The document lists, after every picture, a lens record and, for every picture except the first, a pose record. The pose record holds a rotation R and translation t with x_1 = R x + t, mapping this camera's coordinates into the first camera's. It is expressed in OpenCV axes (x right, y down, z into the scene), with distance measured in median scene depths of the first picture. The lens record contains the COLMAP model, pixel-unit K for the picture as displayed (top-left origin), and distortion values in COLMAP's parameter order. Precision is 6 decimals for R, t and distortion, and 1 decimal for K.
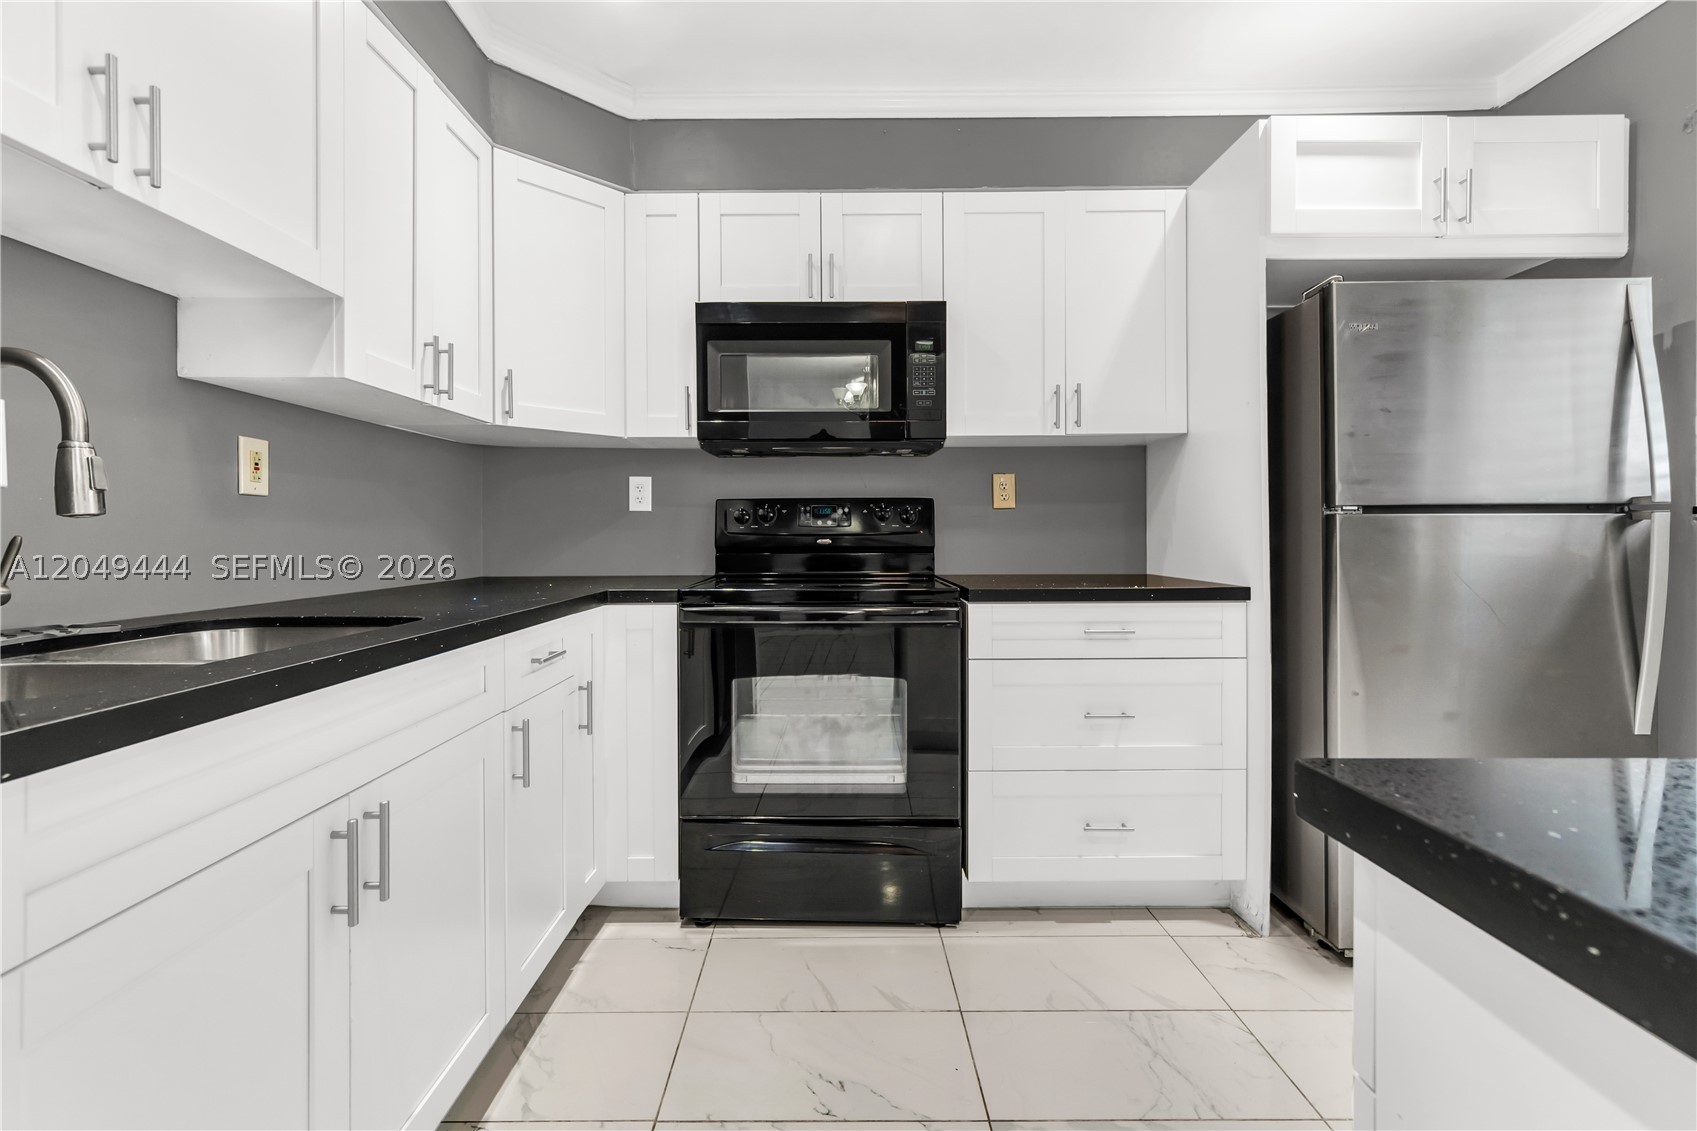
lens RADIAL K [[739.3, 0, 836.1], [0, 739.3, 542.4], [0, 0, 1]] dist [-0.003862, 0.002054]
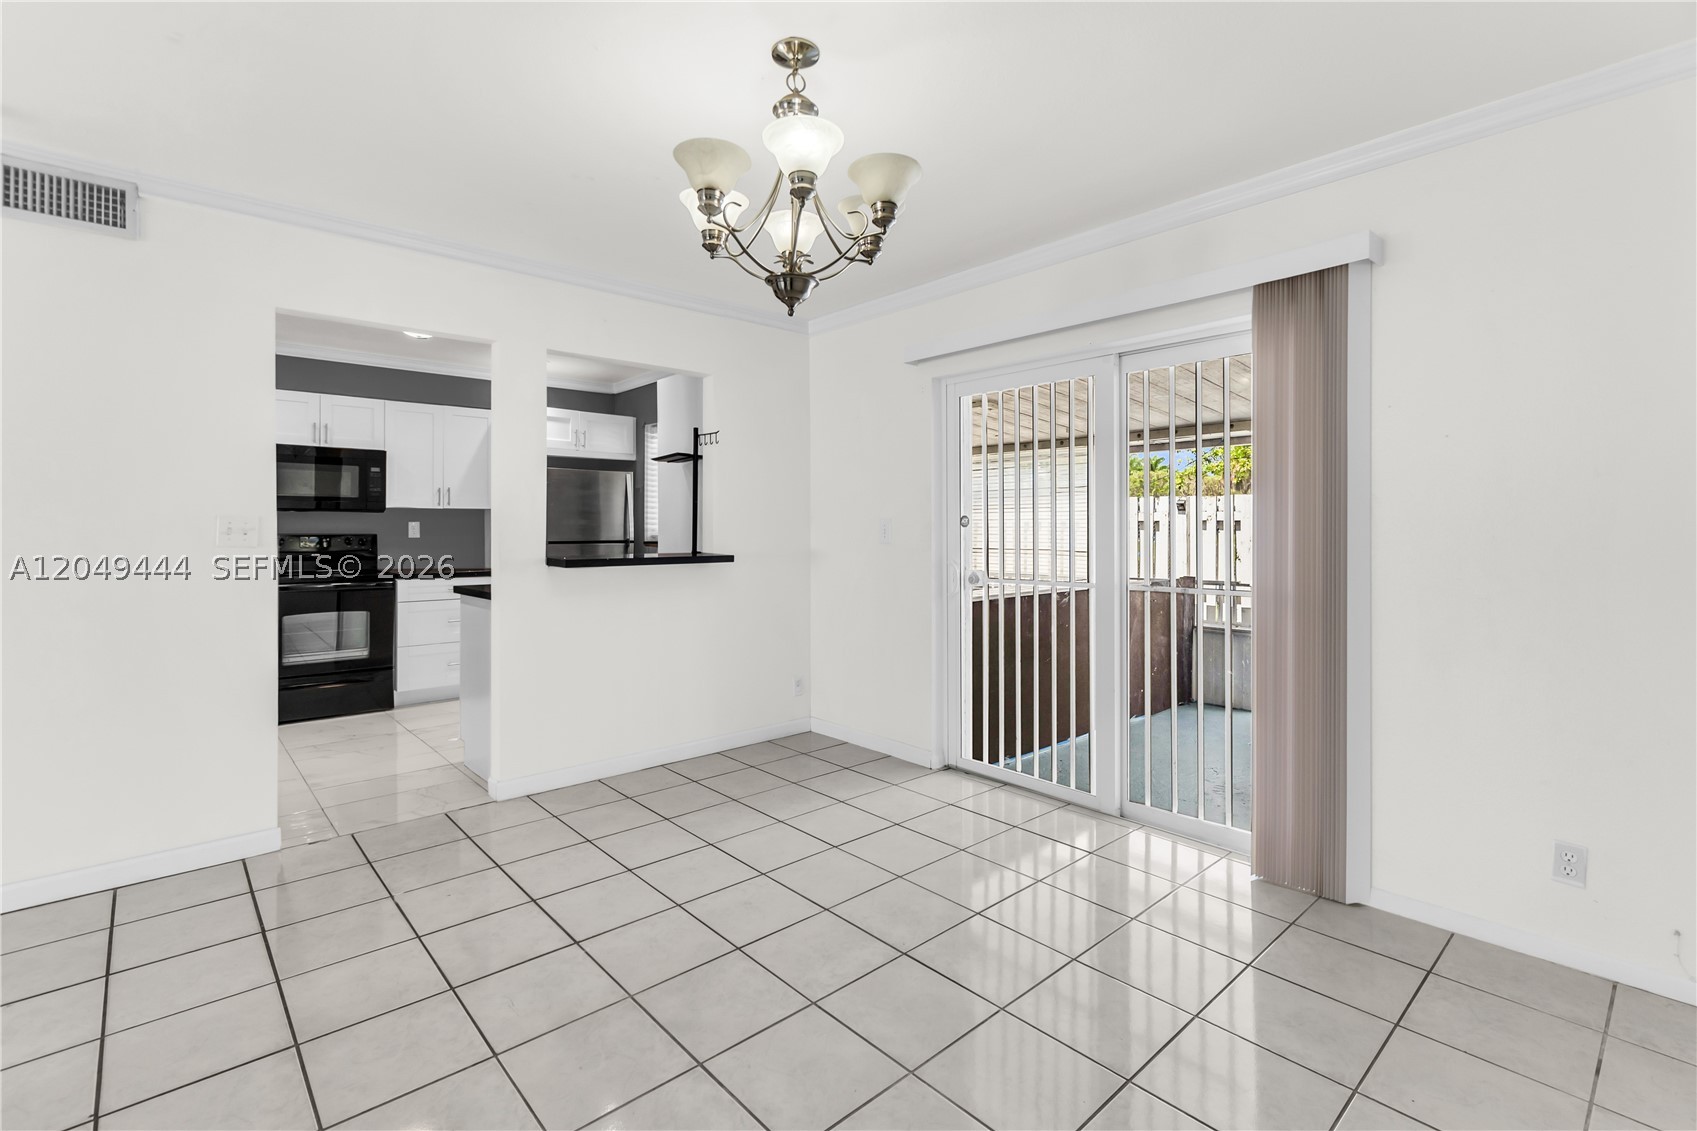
lens RADIAL K [[745.9, 0, 833.2], [0, 745.9, 522.0], [0, 0, 1]] dist [0.000432, -0.000013]
pose [[0.746790, 0.011679, 0.664958, -0.390631], [0.004955, 0.999720, -0.023123, -0.045597], [-0.665042, 0.020563, 0.746523, -1.828424]]
